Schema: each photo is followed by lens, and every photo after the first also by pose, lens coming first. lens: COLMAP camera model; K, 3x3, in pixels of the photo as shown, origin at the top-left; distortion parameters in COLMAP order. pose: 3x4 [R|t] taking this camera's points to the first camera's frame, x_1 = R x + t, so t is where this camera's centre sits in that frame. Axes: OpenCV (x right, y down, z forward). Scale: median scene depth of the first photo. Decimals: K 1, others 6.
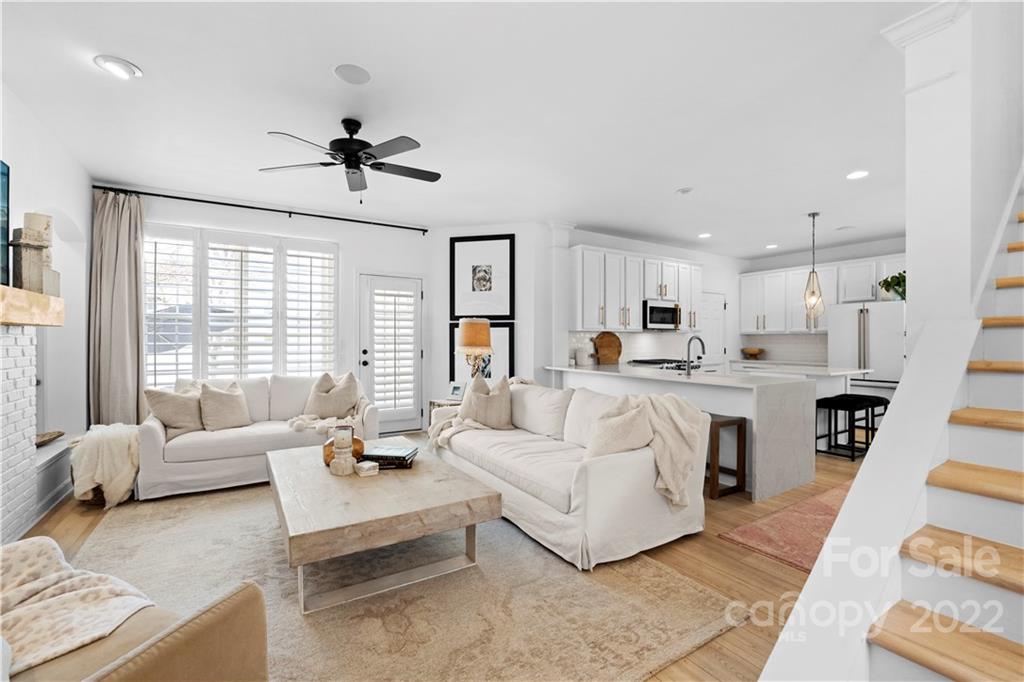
lens RADIAL K [[444.8, 0, 512.0], [0, 444.8, 341.0], [0, 0, 1]] dist [-0.013786, -0.000029]
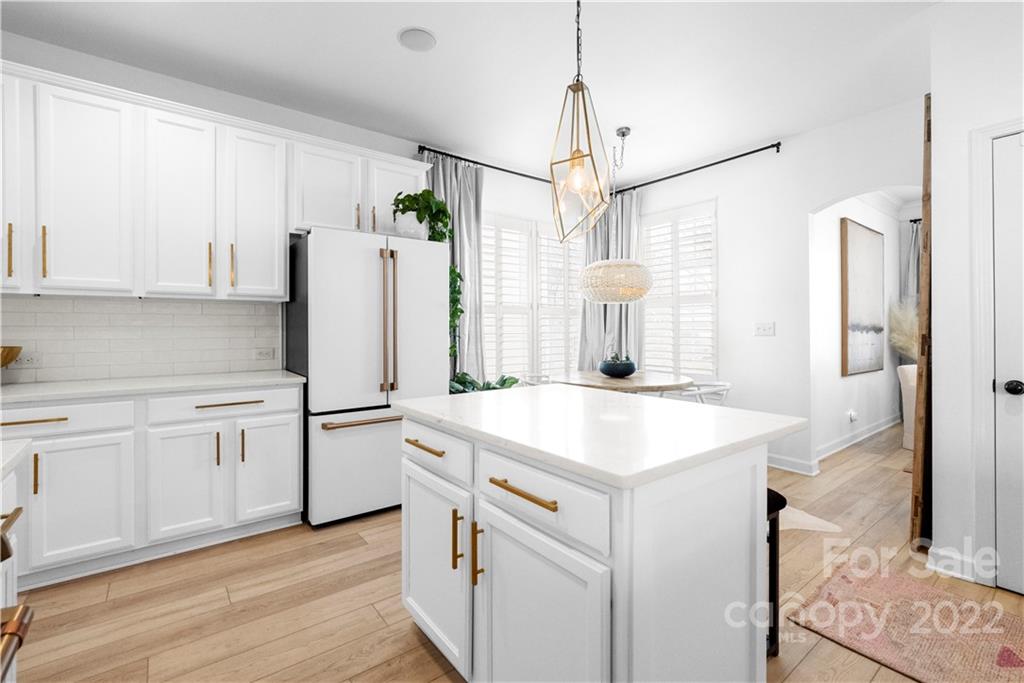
lens RADIAL K [[454.5, 0, 513.1], [0, 454.5, 328.5], [0, 0, 1]] dist [-0.000357, -0.000037]
pose [[-0.097780, 0.002414, 0.995205, 0.310094], [0.006596, 0.999977, -0.001777, 0.010865], [-0.995186, 0.006390, -0.097794, 0.899032]]
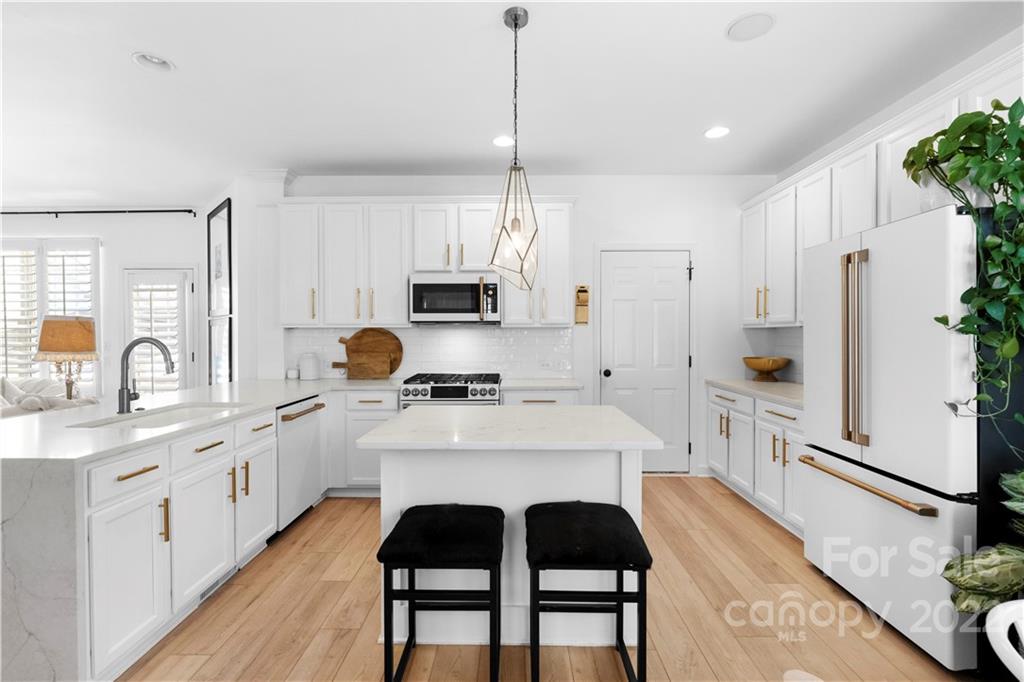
lens RADIAL K [[466.3, 0, 512.0], [0, 466.3, 341.0], [0, 0, 1]] dist [-0.002649, -0.000397]
pose [[0.840497, 0.003710, -0.541803, 0.751443], [0.001773, 0.999952, 0.009598, -0.008360], [0.541813, -0.009028, 0.840450, 0.547932]]
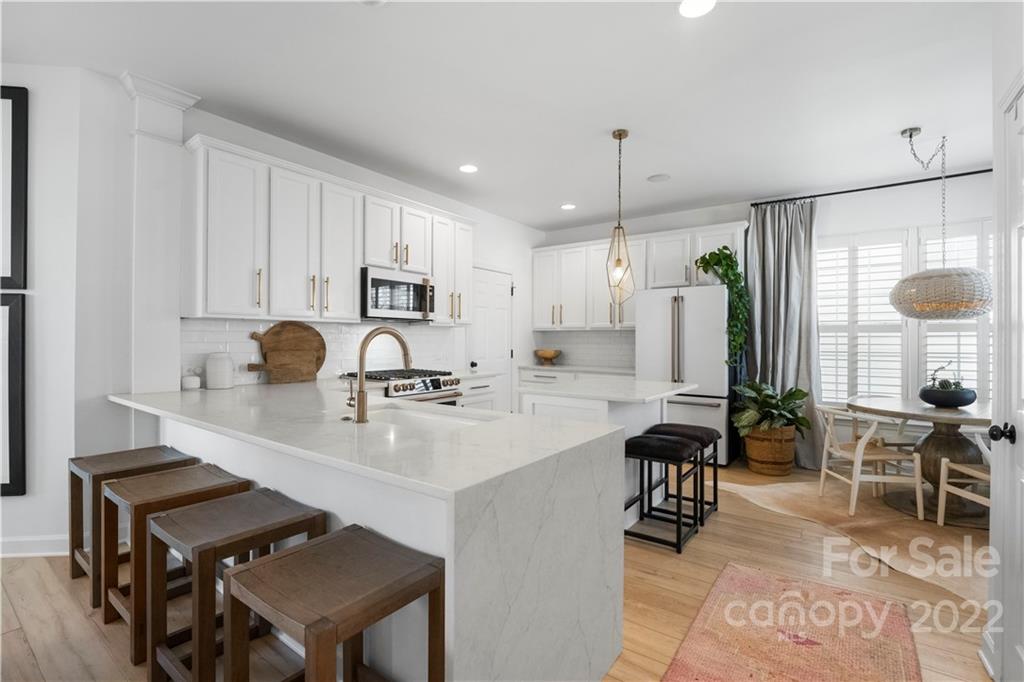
lens RADIAL K [[470.4, 0, 512.0], [0, 470.4, 341.0], [0, 0, 1]] dist [-0.002235, -0.000043]
pose [[0.929379, 0.002270, 0.369119, 0.252695], [-0.003110, 0.999994, 0.001682, 0.000581], [-0.369113, -0.002712, 0.929381, 0.373010]]
